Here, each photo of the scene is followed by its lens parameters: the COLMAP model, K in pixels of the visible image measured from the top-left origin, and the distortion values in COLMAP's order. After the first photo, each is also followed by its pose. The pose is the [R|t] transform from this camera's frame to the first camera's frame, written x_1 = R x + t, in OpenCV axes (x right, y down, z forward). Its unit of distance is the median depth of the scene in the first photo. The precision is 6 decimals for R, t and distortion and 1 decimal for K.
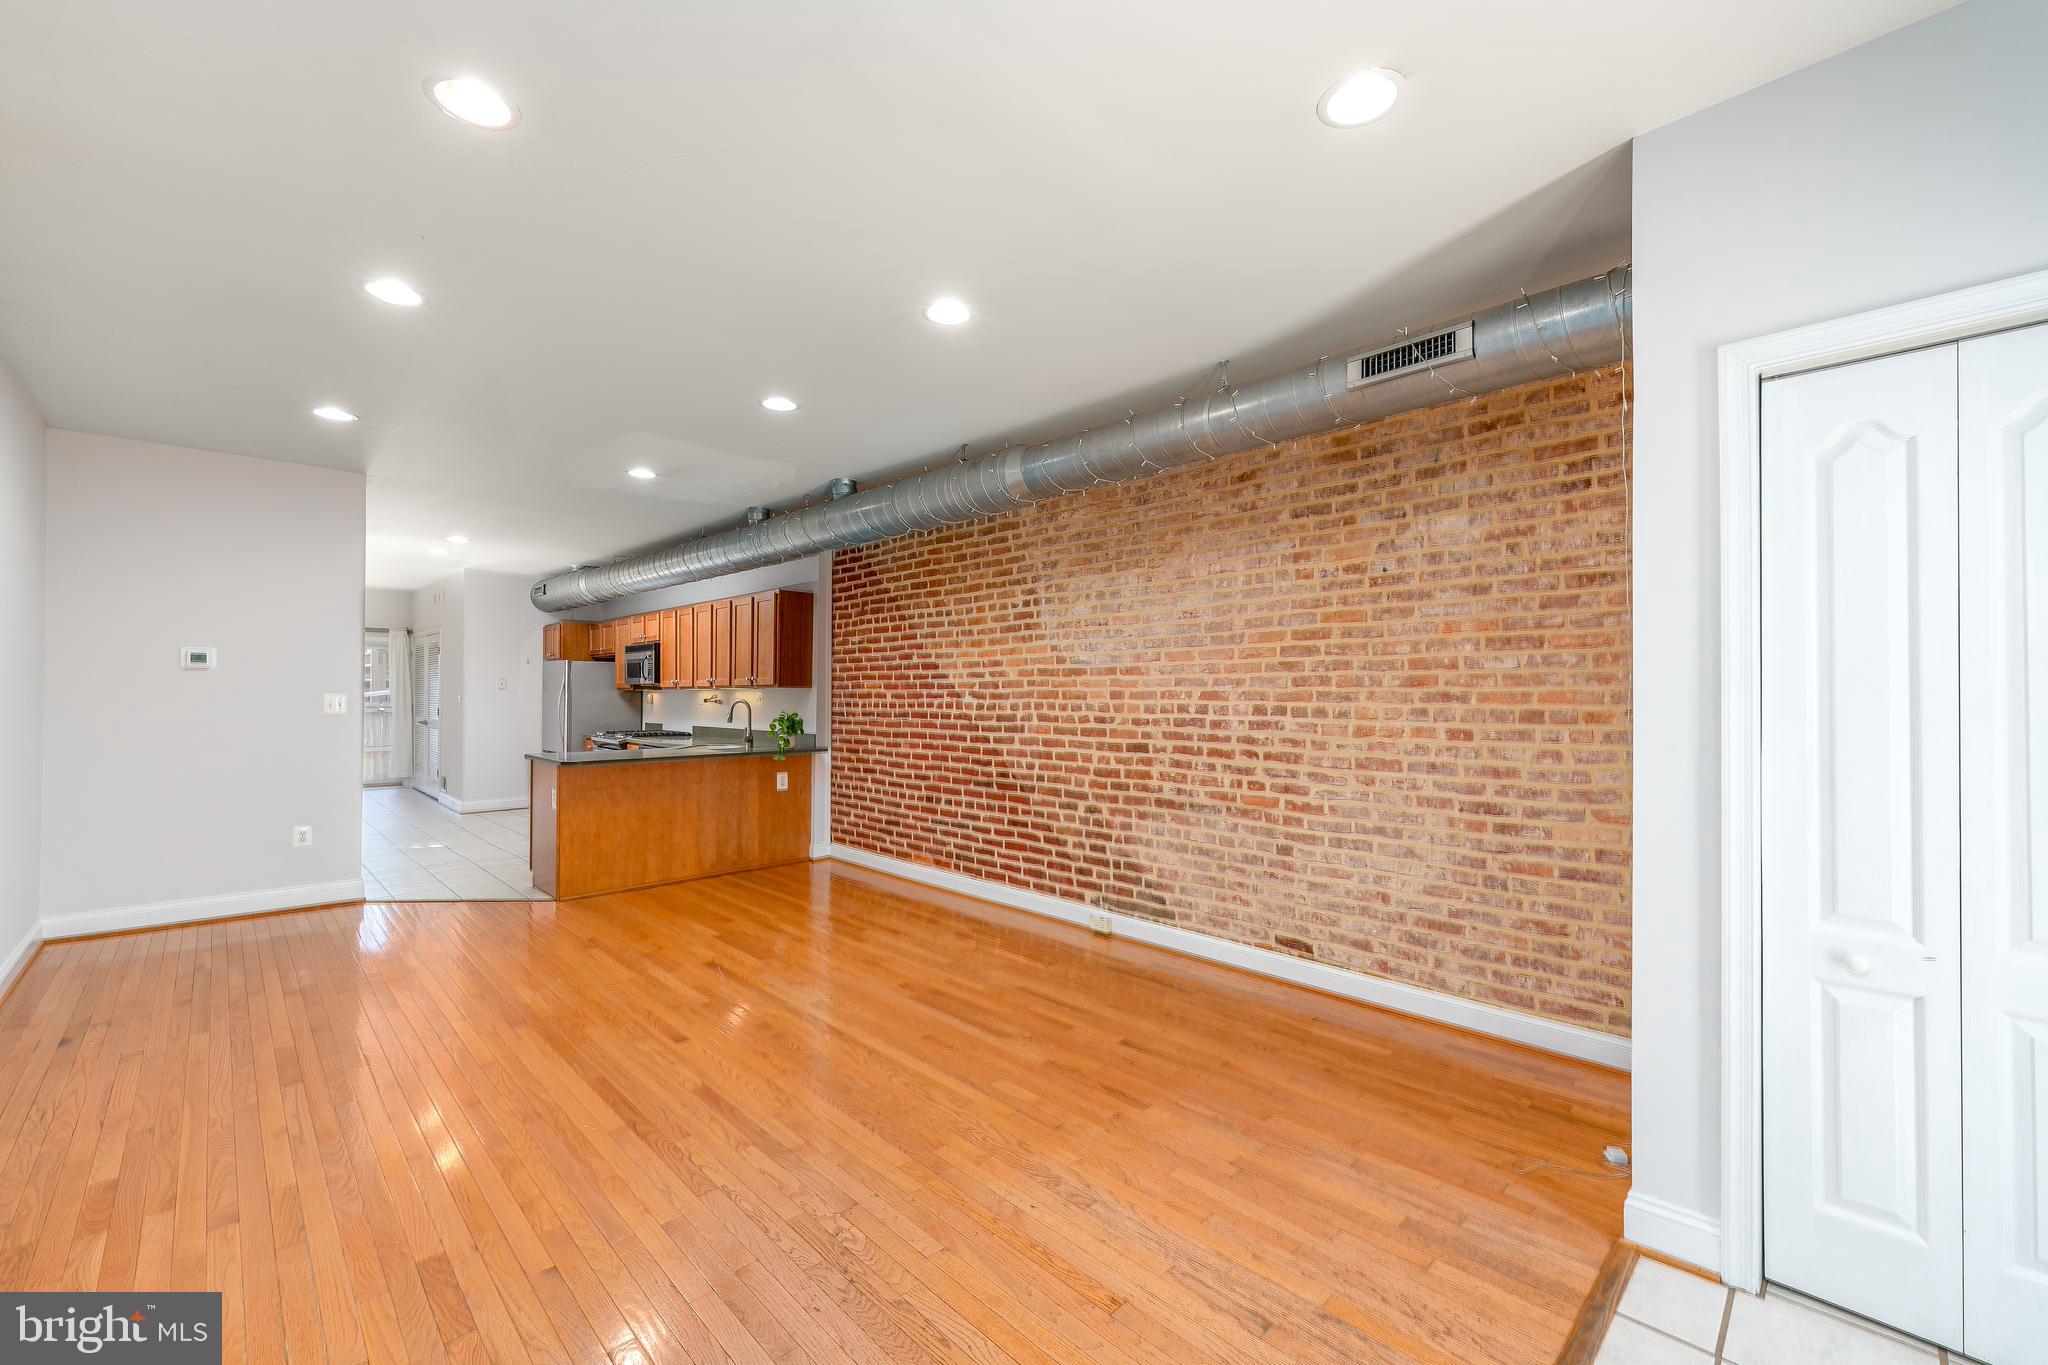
lens RADIAL K [[835.8, 0, 1027.9], [0, 835.8, 686.2], [0, 0, 1]] dist [0.003027, -0.001240]
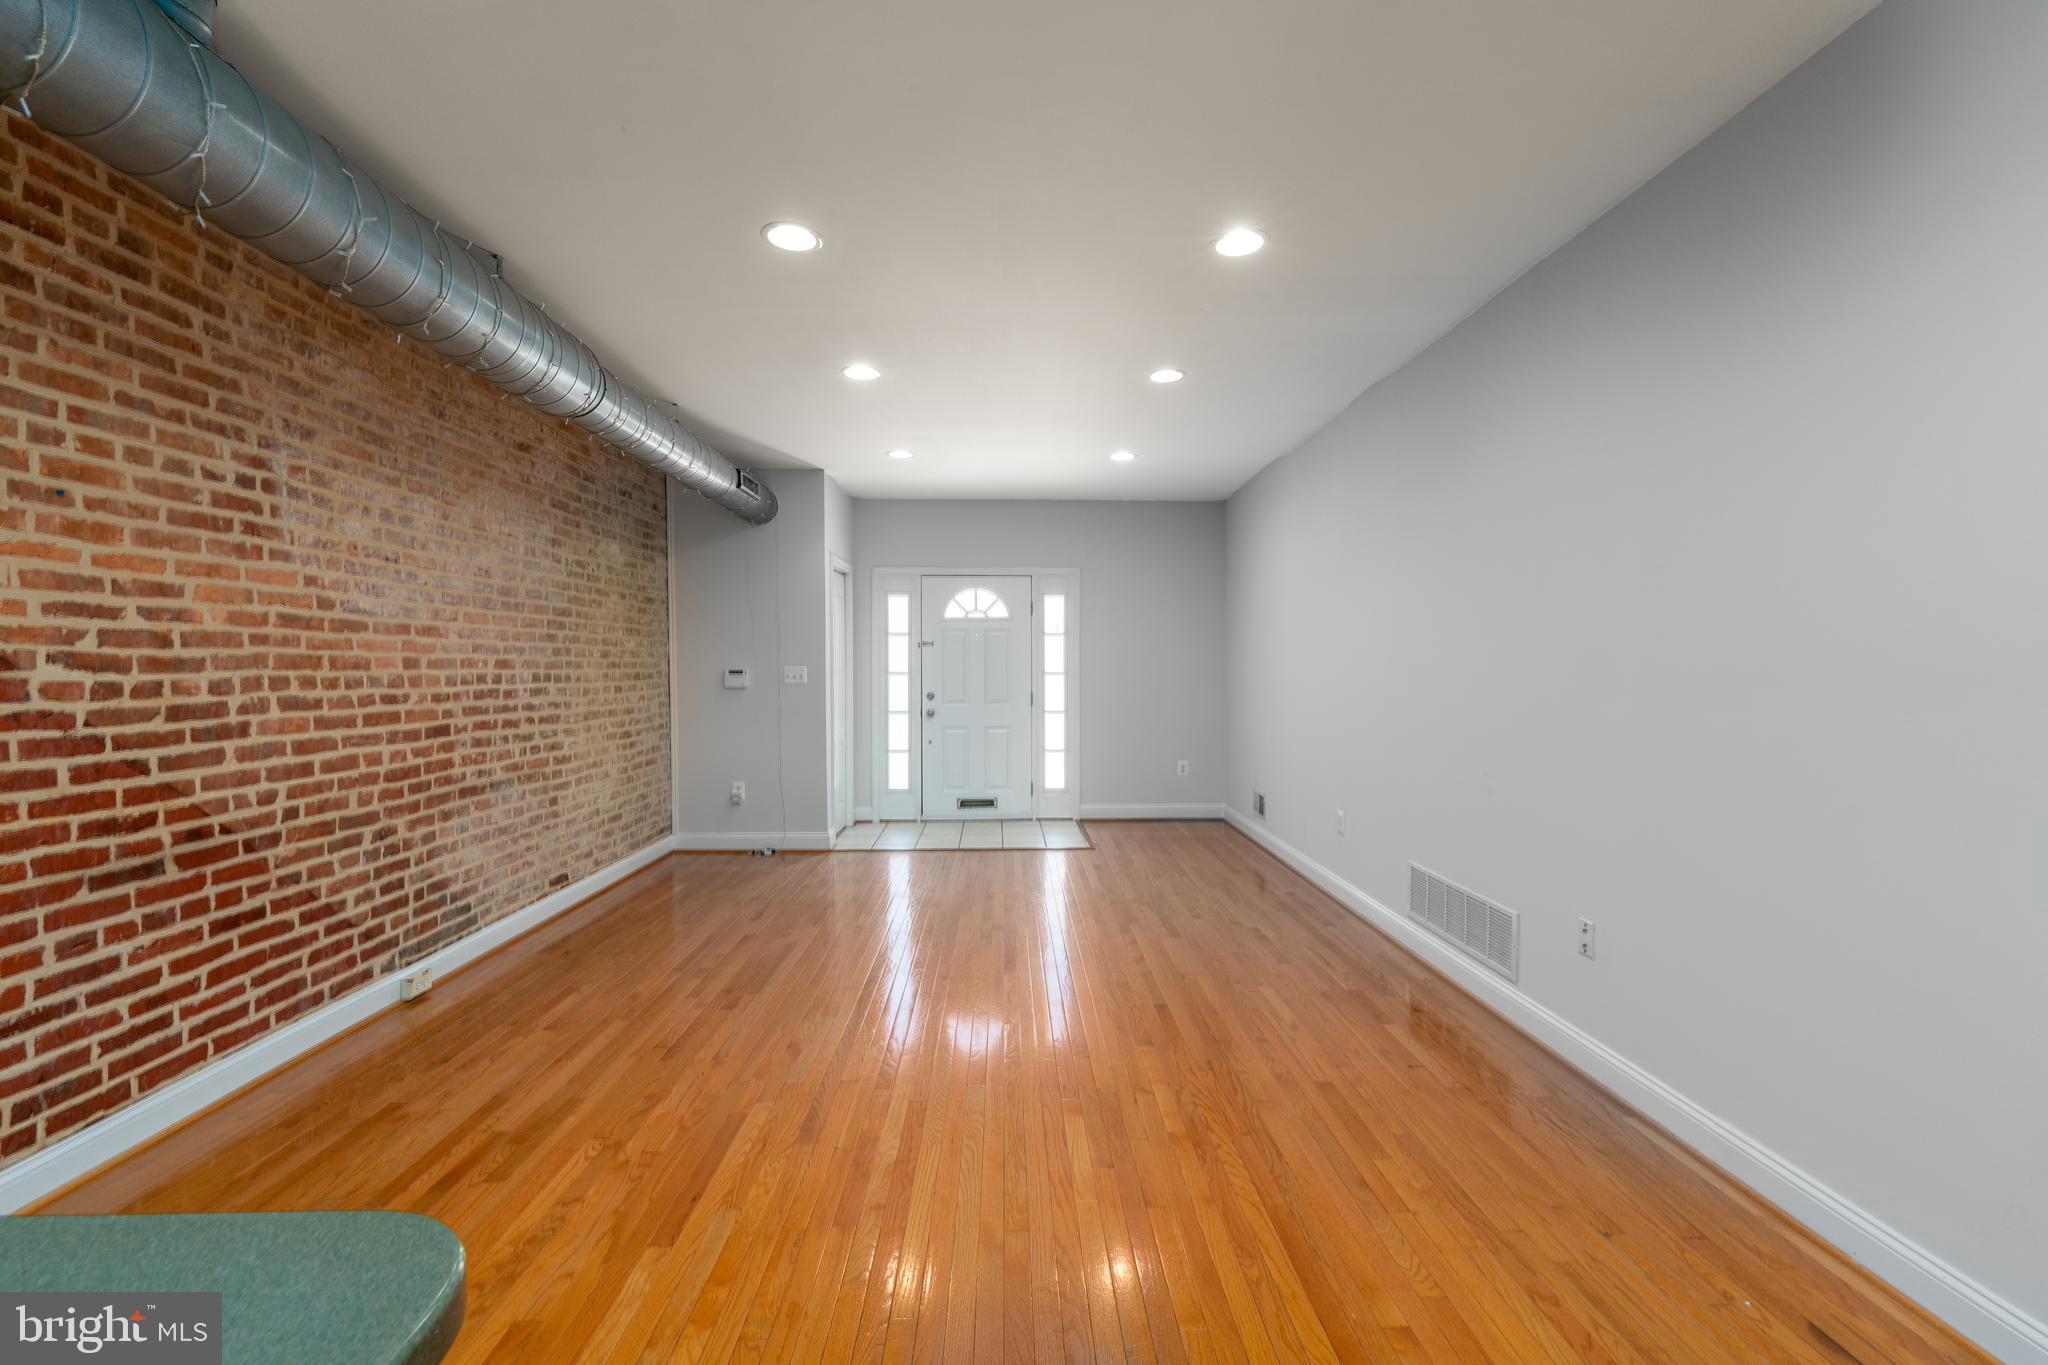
lens RADIAL K [[835.8, 0, 1028.5], [0, 835.8, 686.5], [0, 0, 1]] dist [0.003027, -0.001240]
pose [[-0.735959, -0.018540, 0.676772, -0.772694], [-0.009258, 0.999807, 0.017321, 0.013567], [-0.676963, 0.006481, -0.735989, 1.167334]]
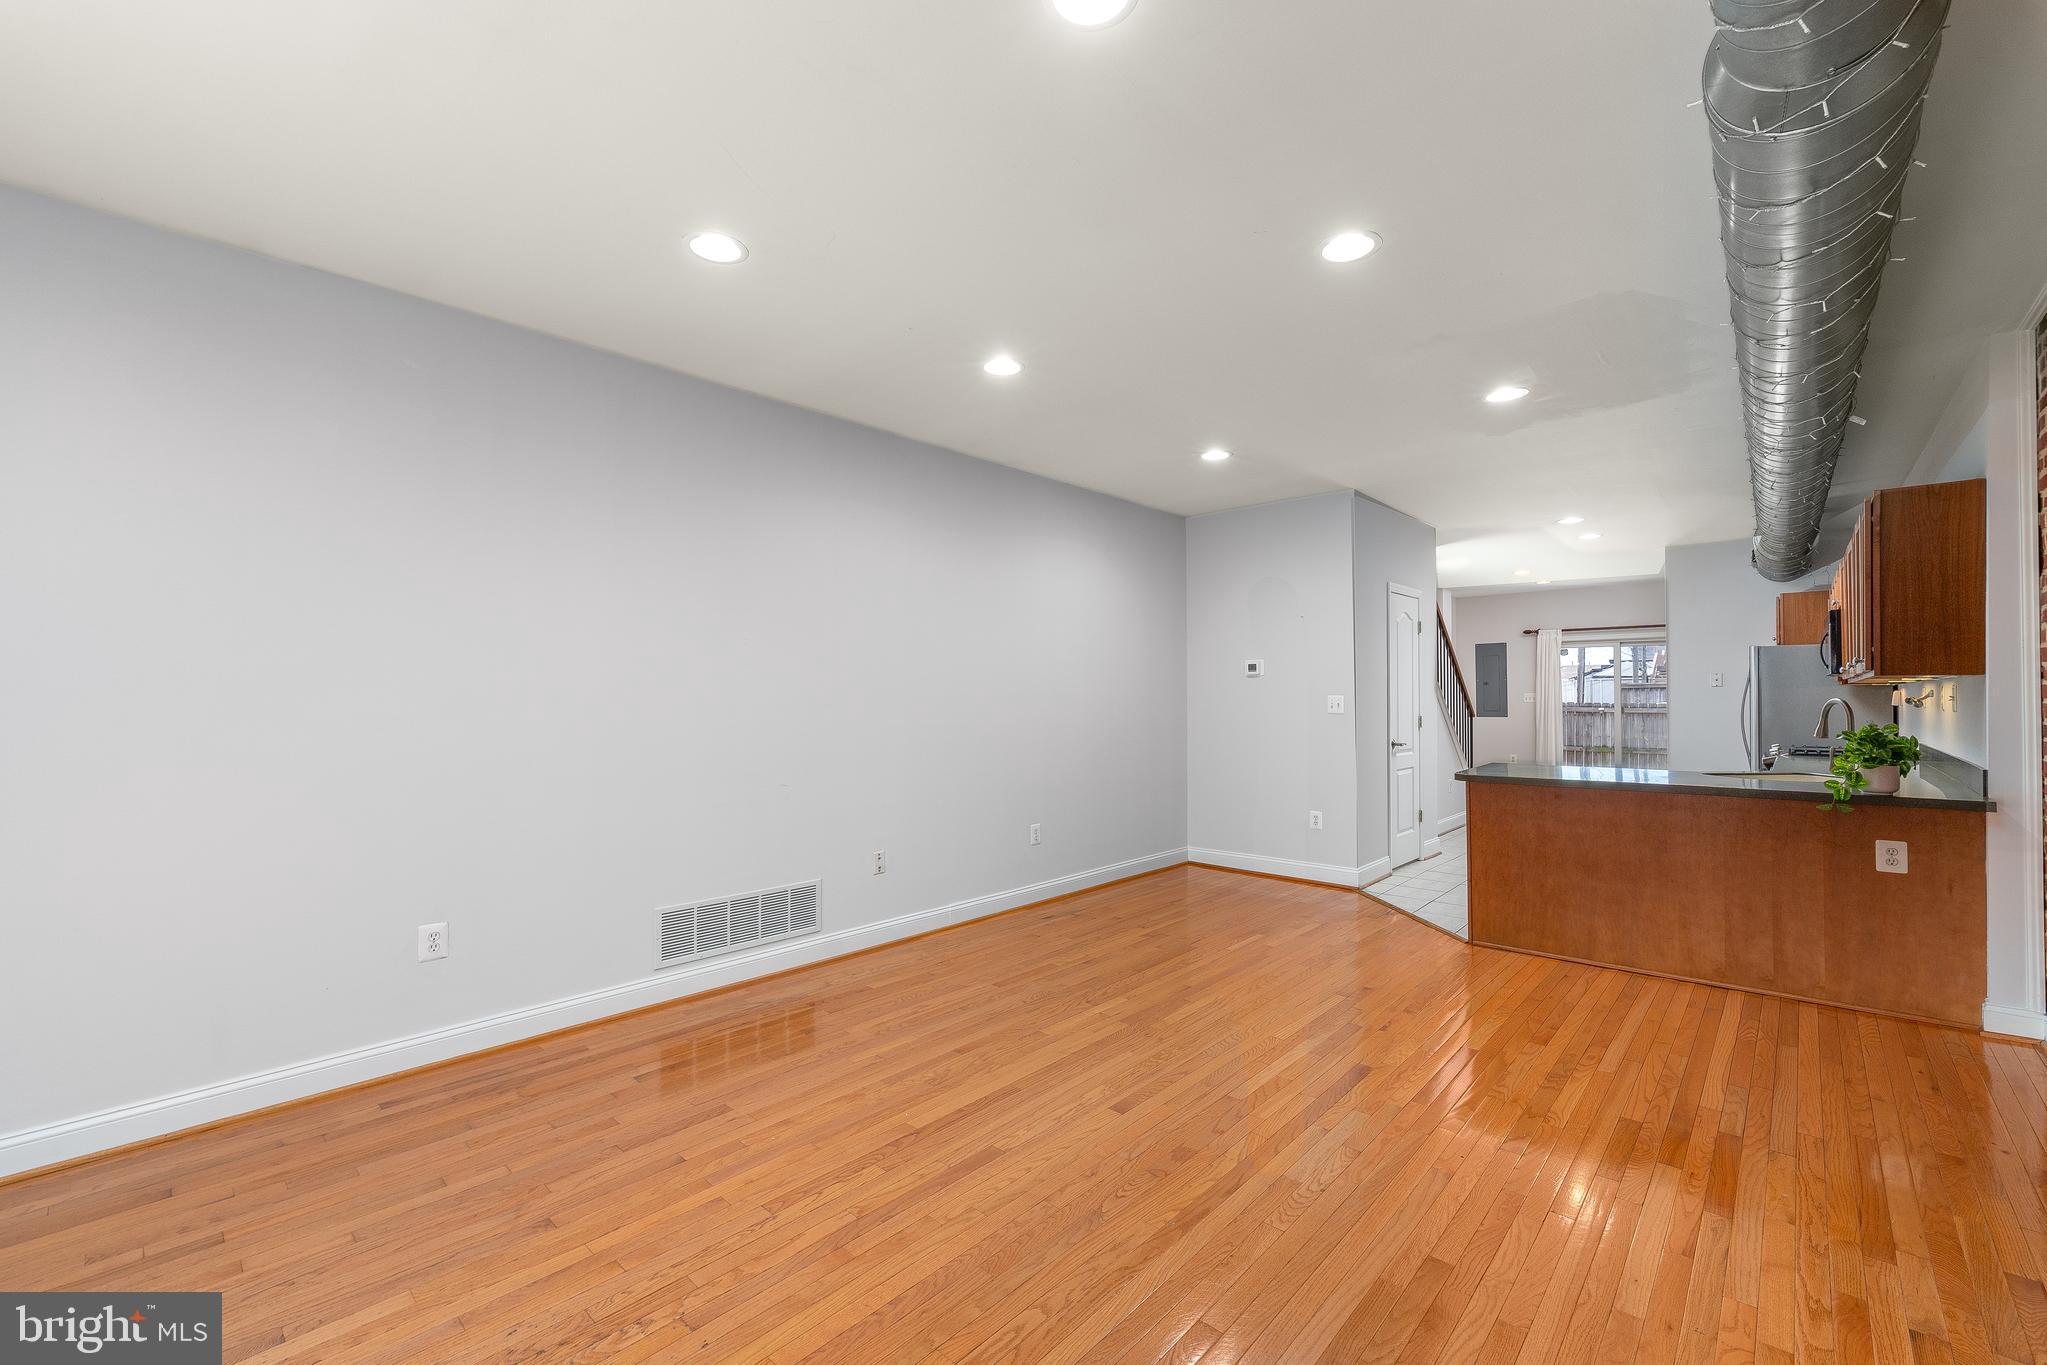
lens RADIAL K [[835.4, 0, 1019.7], [0, 835.4, 689.0], [0, 0, 1]] dist [0.003027, -0.001240]
pose [[0.045549, -0.014413, -0.998858, 0.288590], [0.014294, 0.999803, -0.013774, 0.010995], [0.998860, -0.013650, 0.045746, 0.601934]]
